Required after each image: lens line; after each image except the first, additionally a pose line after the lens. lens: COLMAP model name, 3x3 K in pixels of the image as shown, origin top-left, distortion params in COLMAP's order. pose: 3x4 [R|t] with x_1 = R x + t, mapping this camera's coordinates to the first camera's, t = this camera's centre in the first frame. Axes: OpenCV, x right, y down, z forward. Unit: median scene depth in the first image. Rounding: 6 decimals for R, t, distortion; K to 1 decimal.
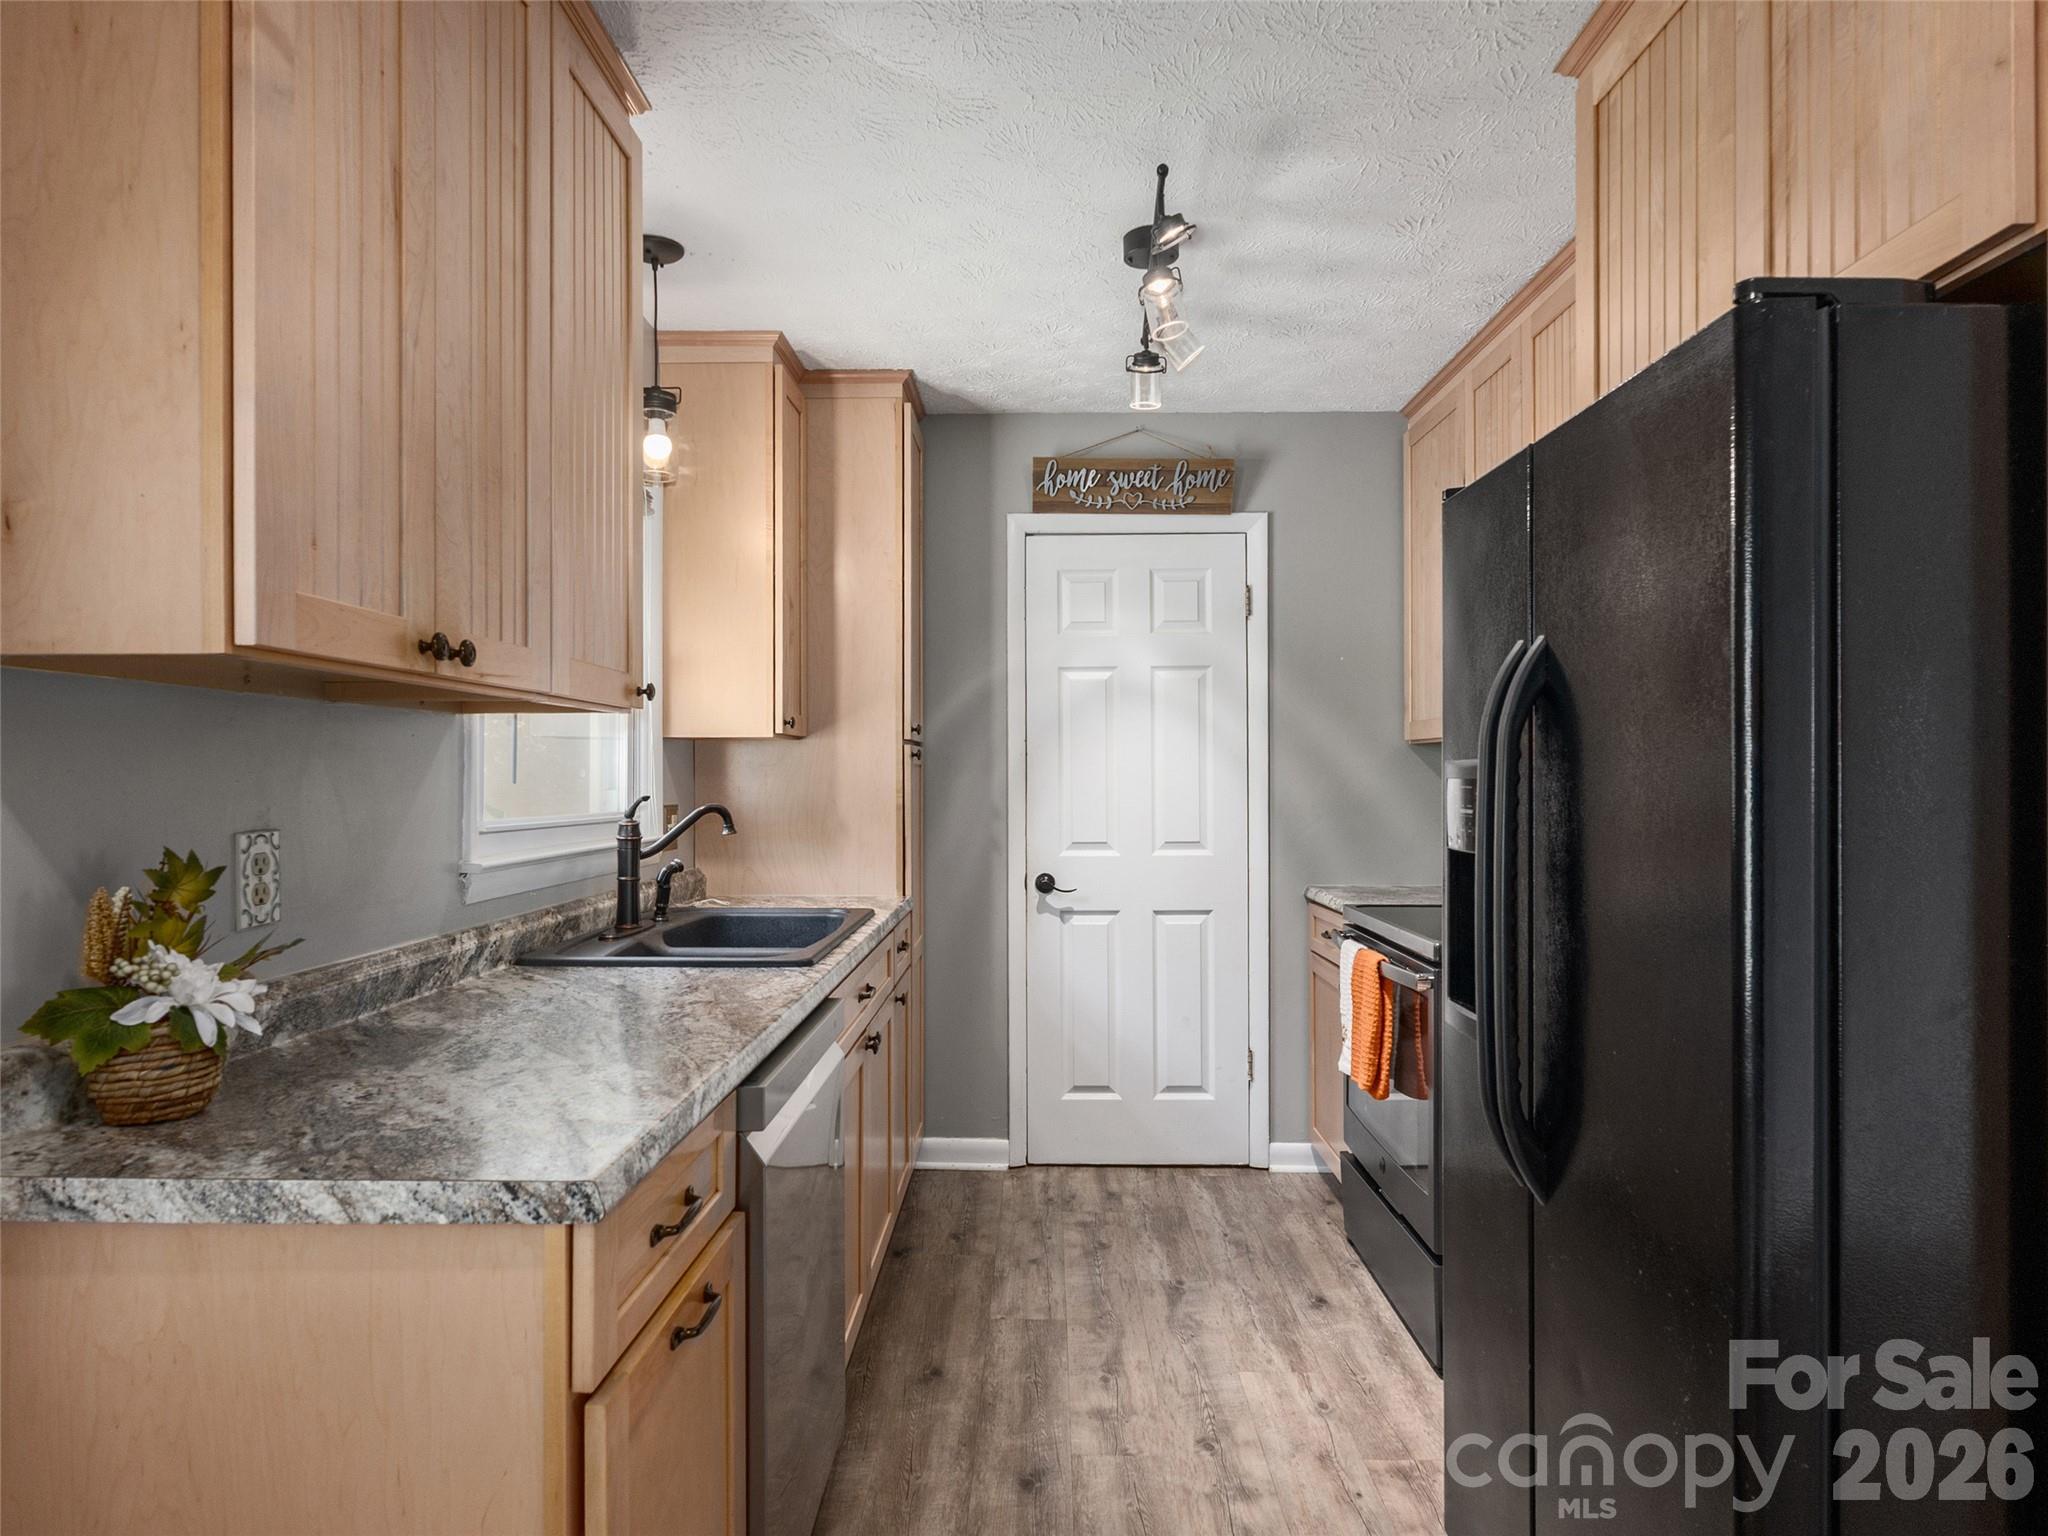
lens RADIAL K [[1152.2, 0, 1023.4], [0, 1152.2, 777.7], [0, 0, 1]] dist [-0.004112, 0.001933]
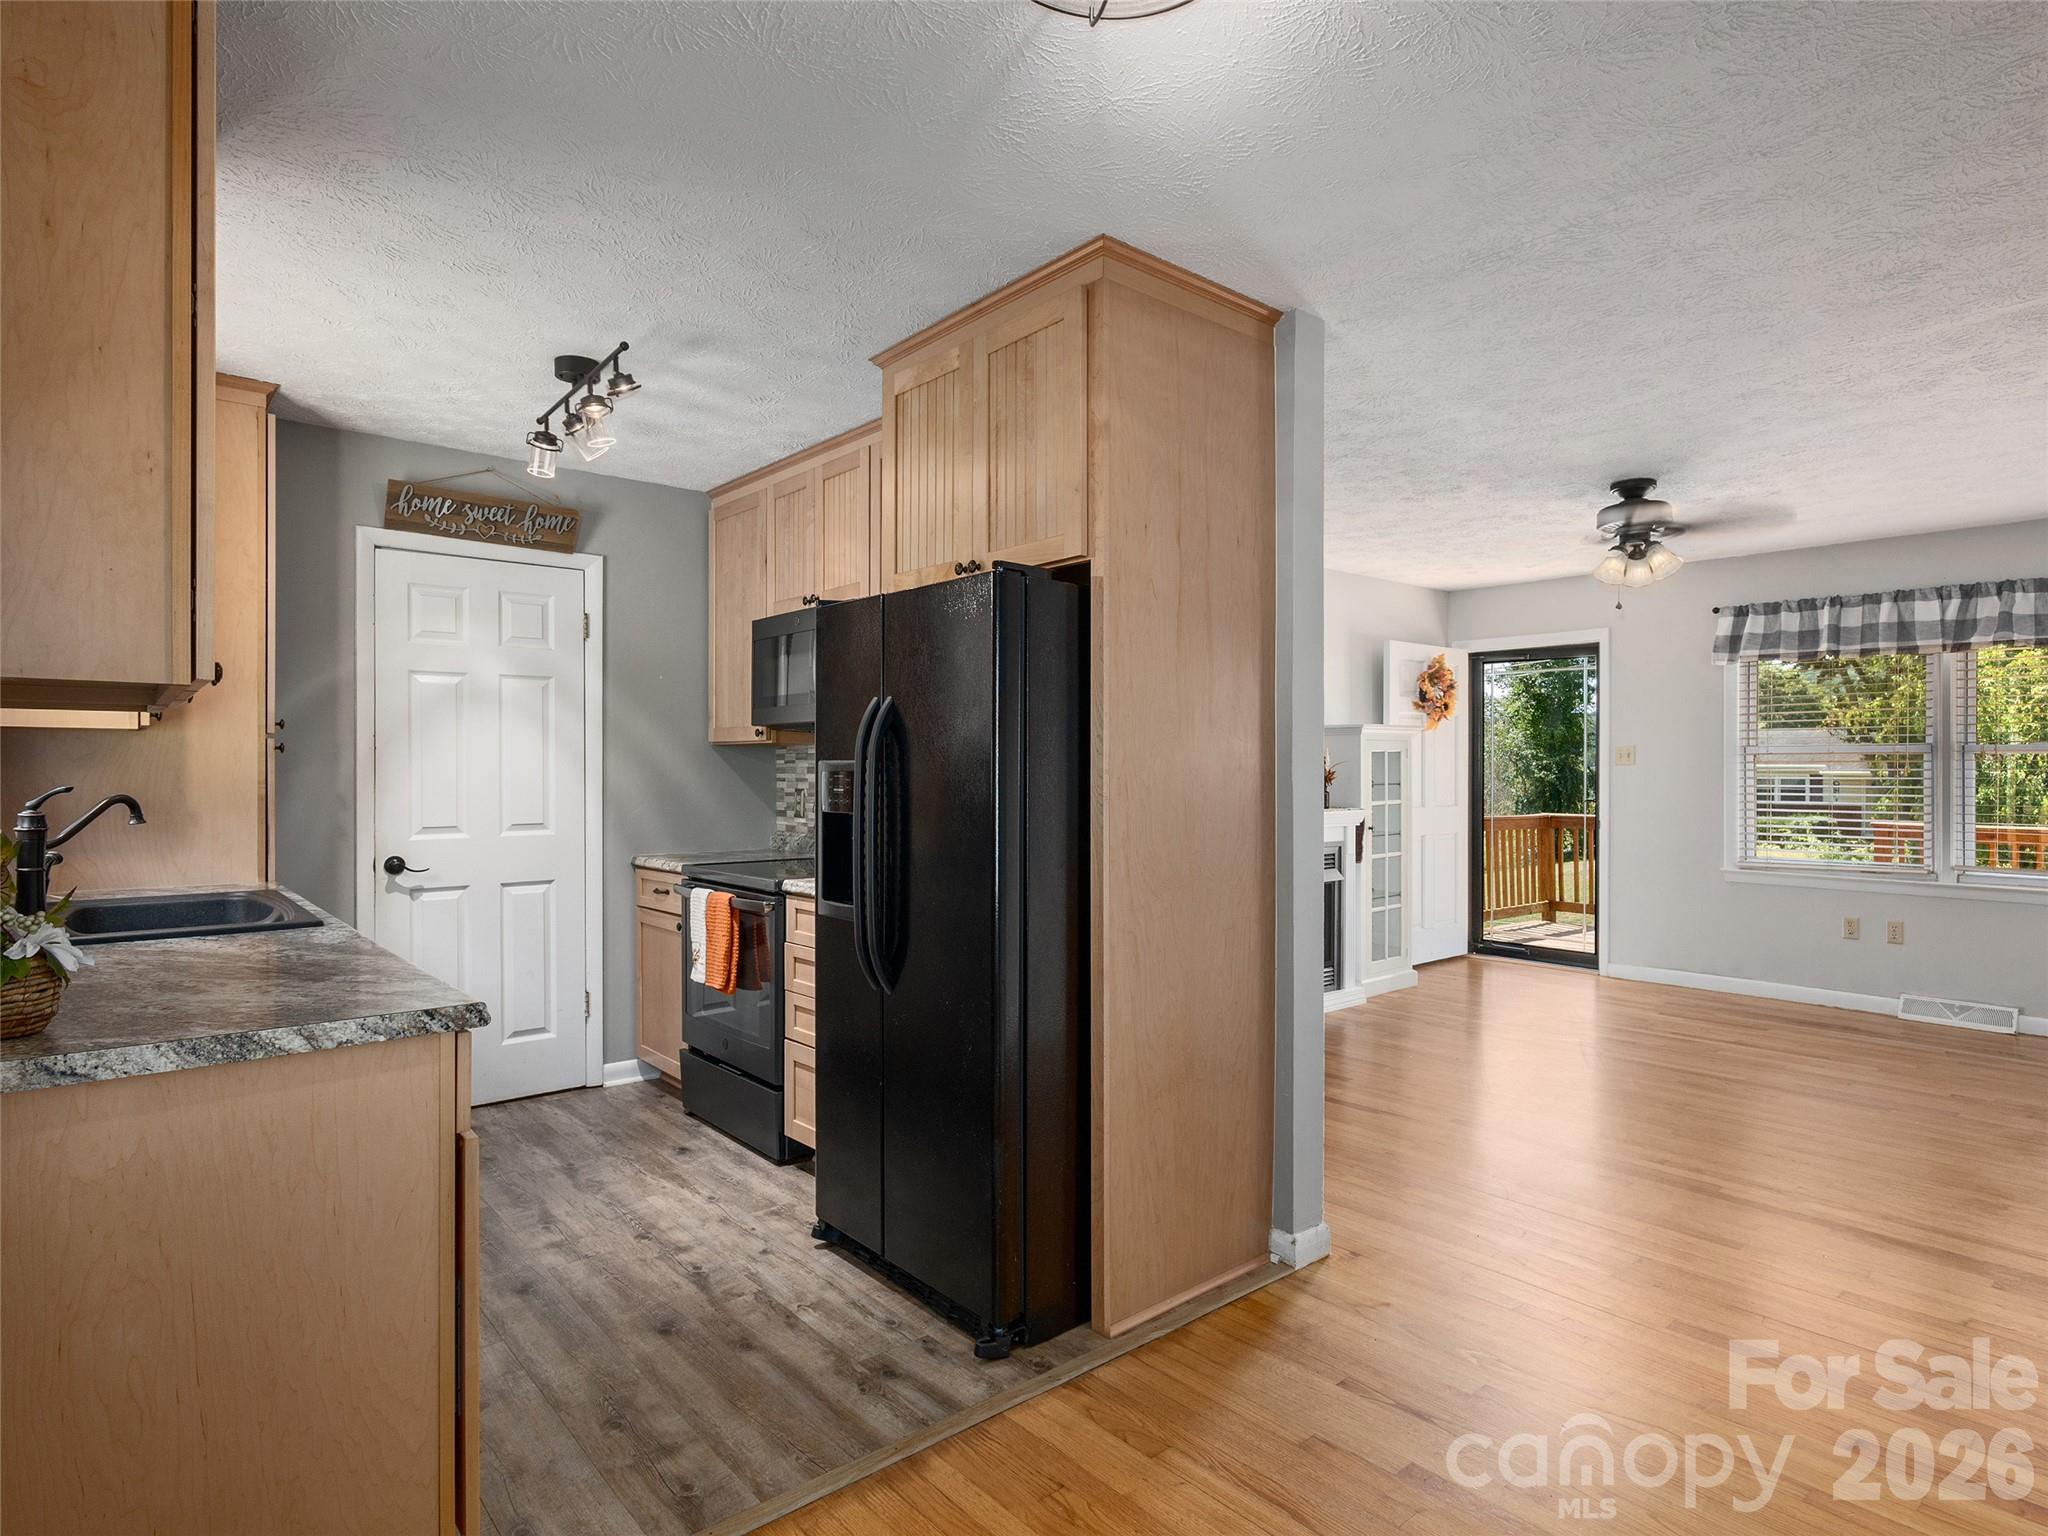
lens RADIAL K [[1125.3, 0, 1035.7], [0, 1125.3, 773.1], [0, 0, 1]] dist [-0.002195, 0.000859]
pose [[0.756644, 0.000408, 0.653827, -0.323674], [-0.002210, 0.999996, 0.001934, -0.000182], [-0.653824, -0.002908, 0.756641, -0.314563]]
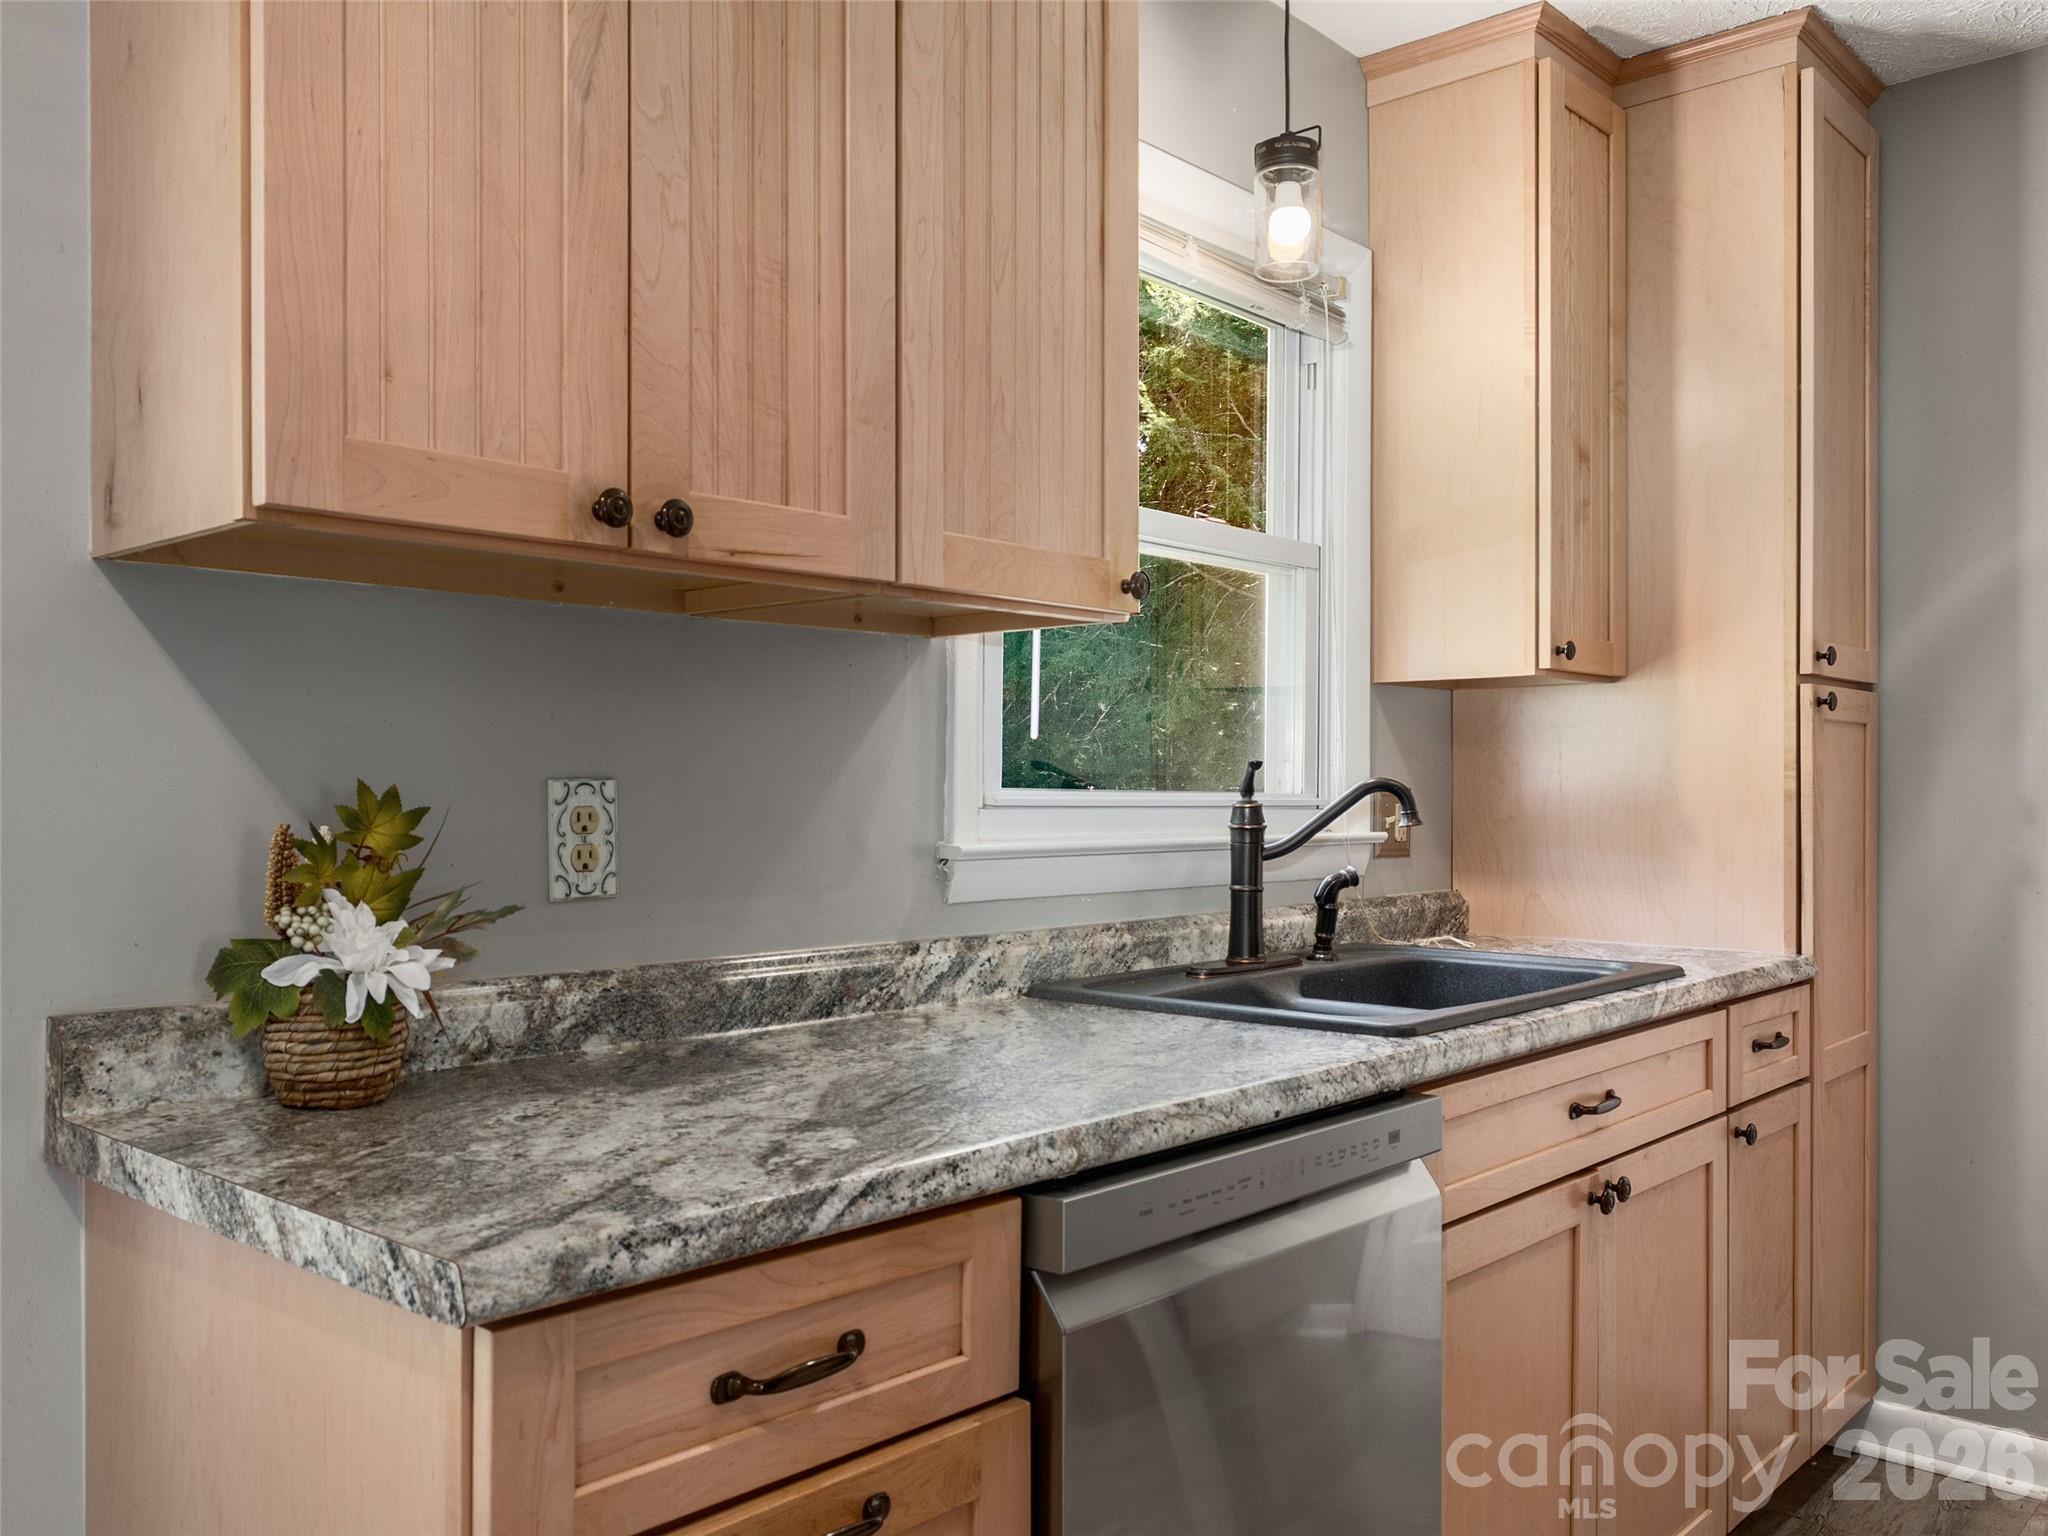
lens RADIAL K [[1673.9, 0, 1026.3], [0, 1673.9, 797.9], [0, 0, 1]] dist [-0.003689, 0.002548]
pose [[0.759486, 0.004415, -0.650509, 0.184501], [-0.001942, 0.999988, 0.004520, 0.031219], [0.650521, -0.002169, 0.759485, 0.186739]]
